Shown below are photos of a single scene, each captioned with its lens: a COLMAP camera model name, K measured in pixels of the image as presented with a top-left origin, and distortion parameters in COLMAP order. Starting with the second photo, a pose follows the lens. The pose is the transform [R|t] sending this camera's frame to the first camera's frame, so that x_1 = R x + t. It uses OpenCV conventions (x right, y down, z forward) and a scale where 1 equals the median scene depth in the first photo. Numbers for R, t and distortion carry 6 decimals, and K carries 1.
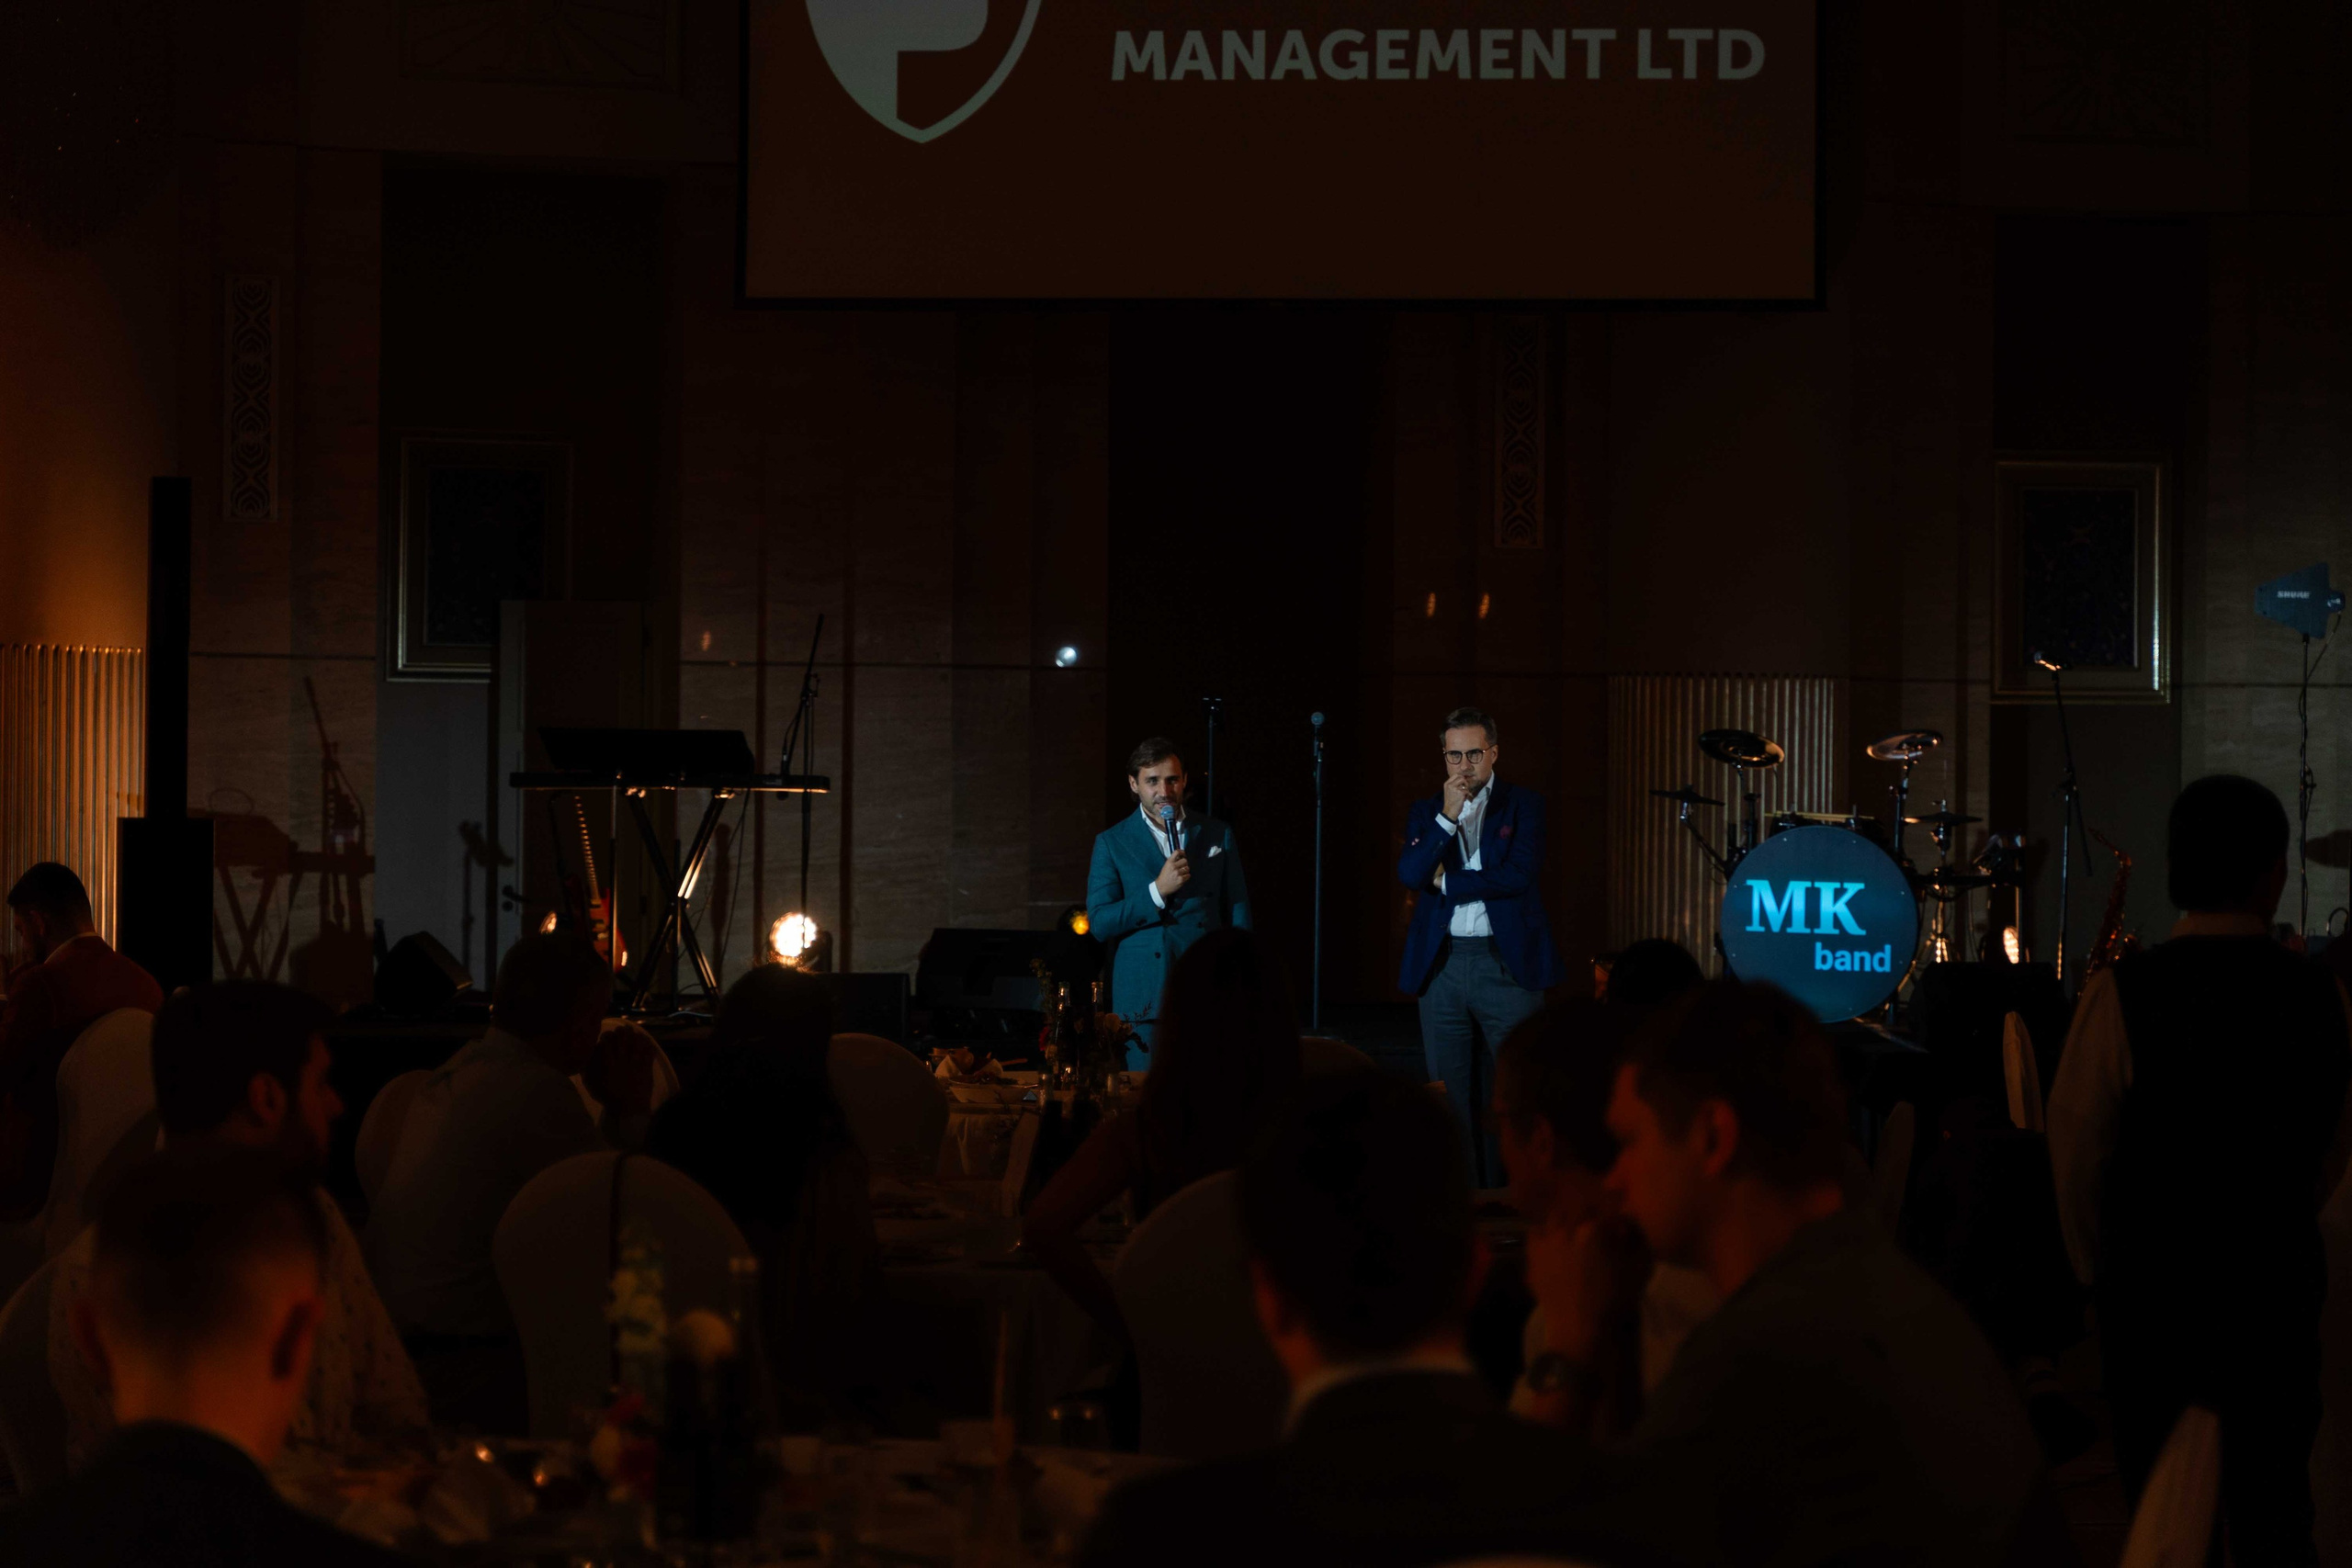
lens RADIAL K [[4491.8, 0, 1170.5], [0, 4491.8, 776.8], [0, 0, 1]] dist [-0.010212, 0.000000]
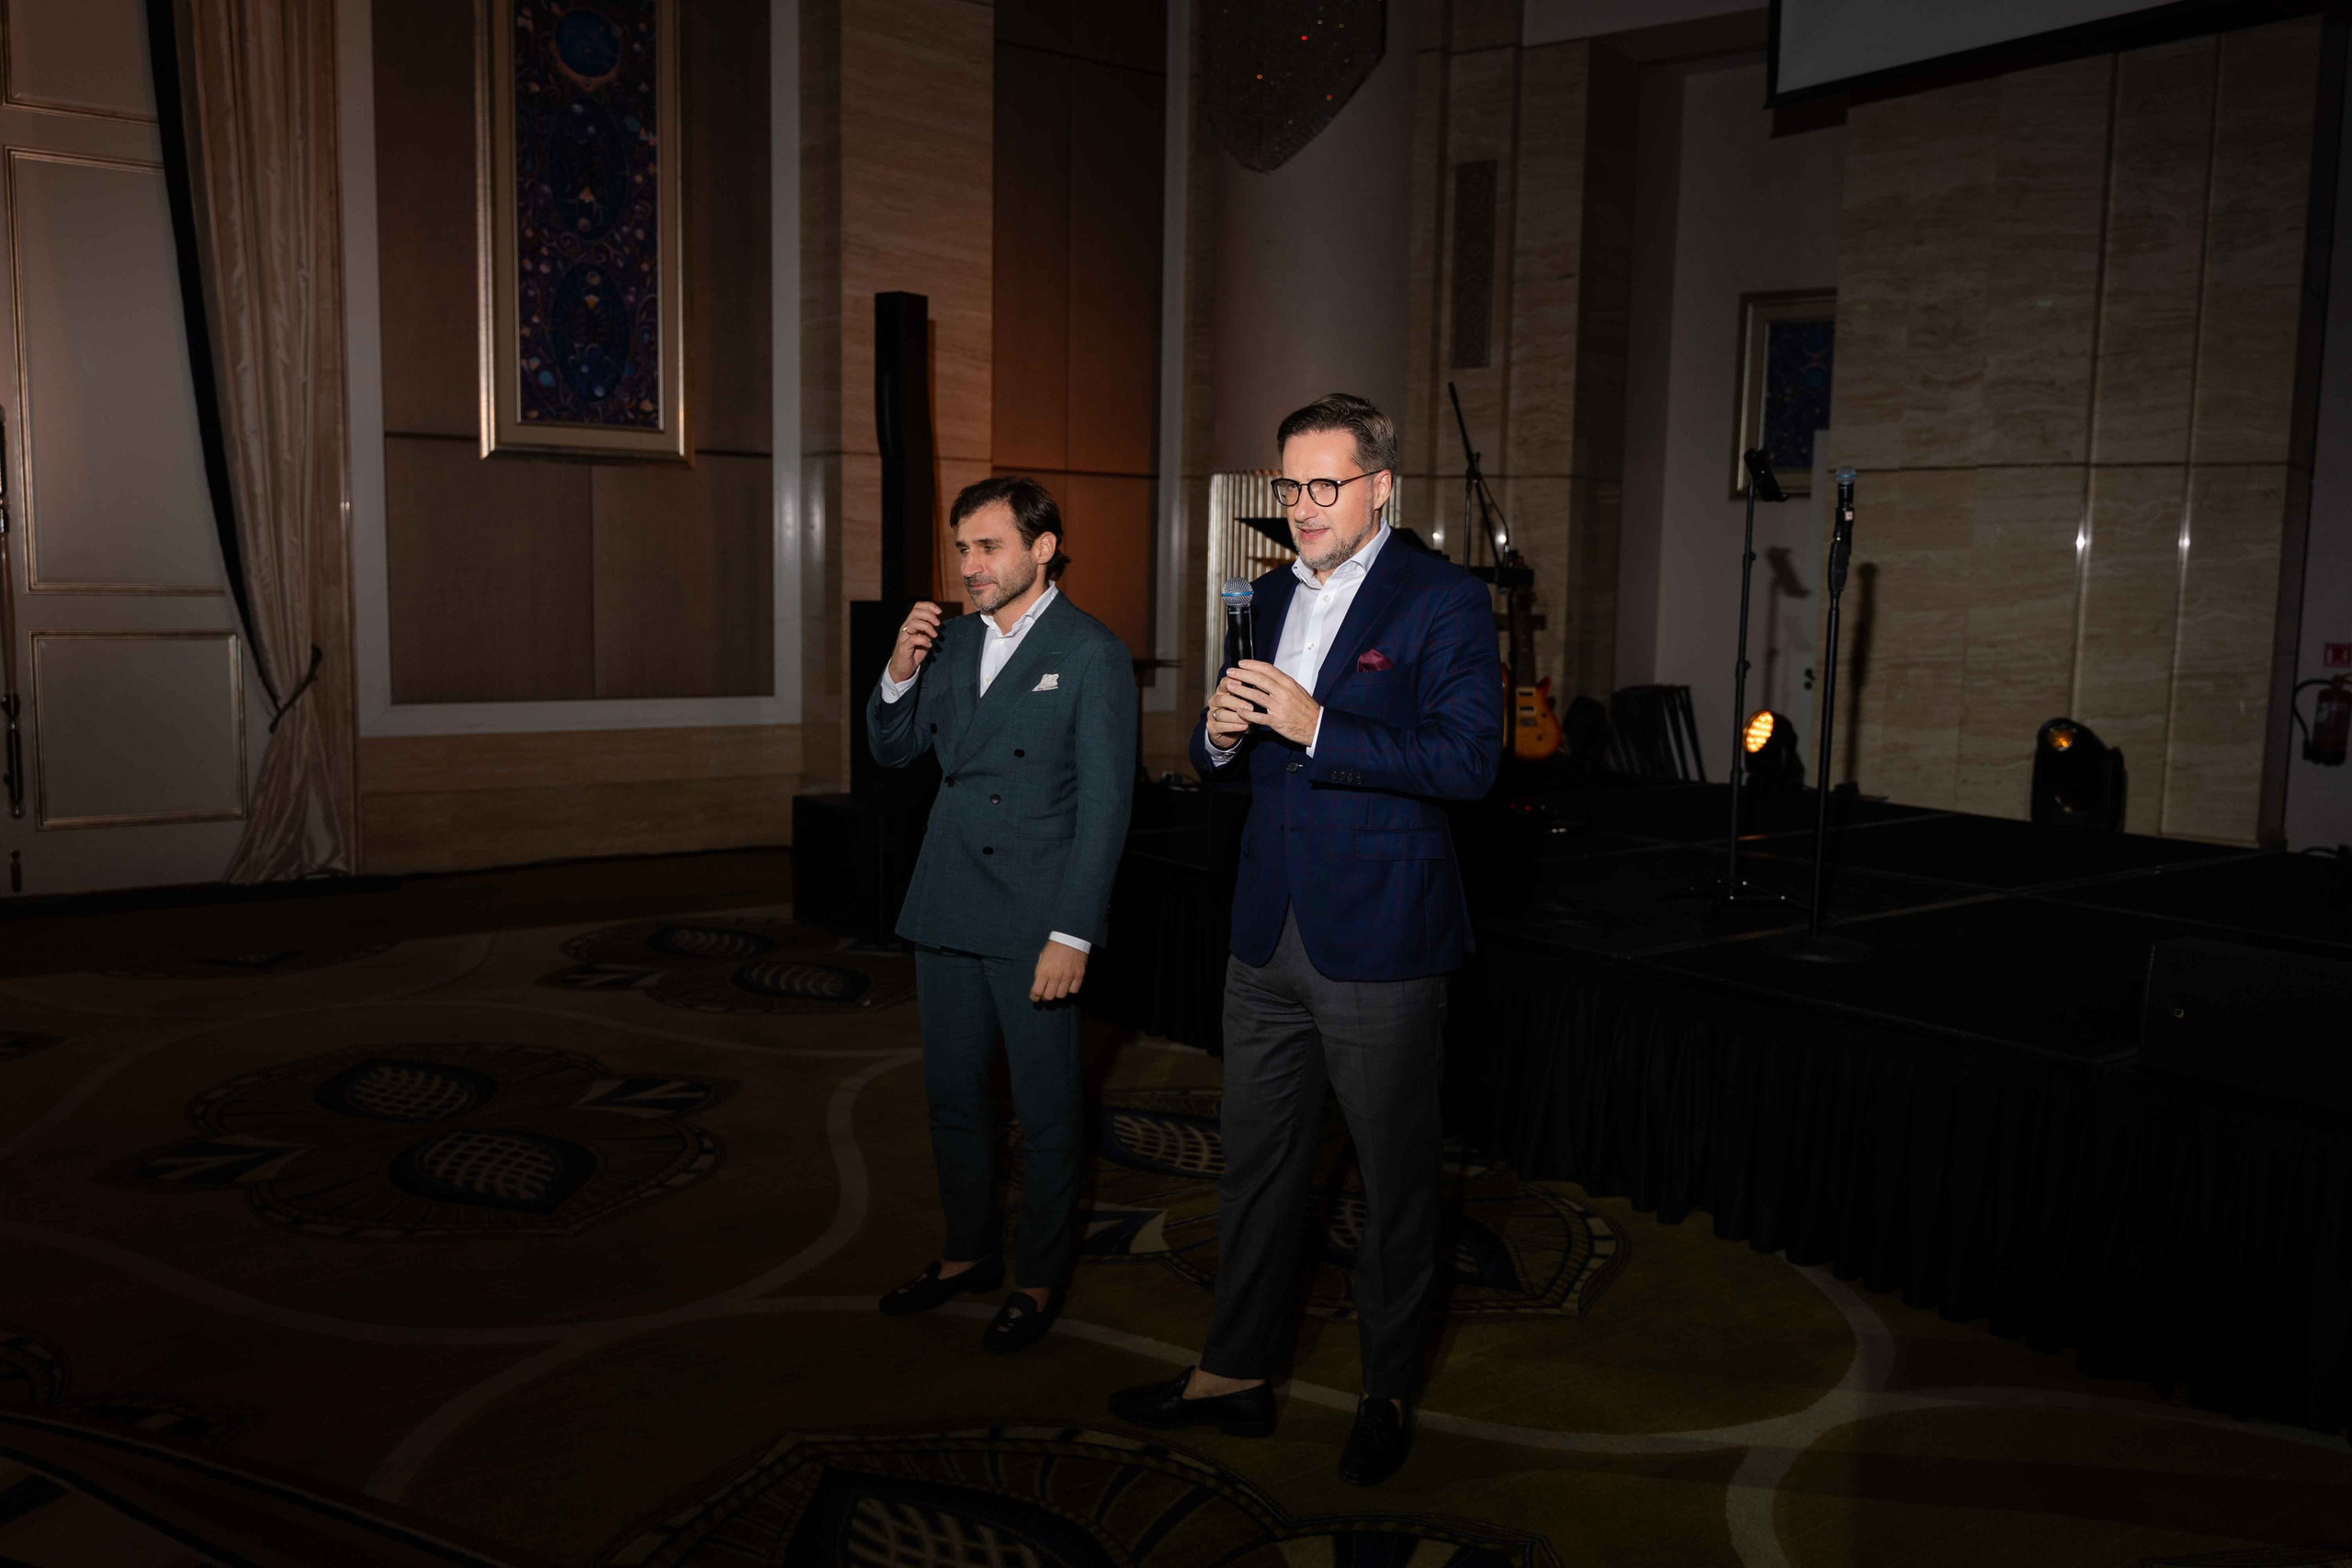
lens RADIAL K [[1902.6, 0, 1191.5], [0, 1902.6, 785.0], [0, 0, 1]] dist [-0.014087, -0.008356]
pose [[0.642896, 0.083086, -0.761434, 0.157052], [-0.009246, 0.994869, 0.100752, 0.005437], [0.765898, -0.057733, 0.640365, 0.631334]]
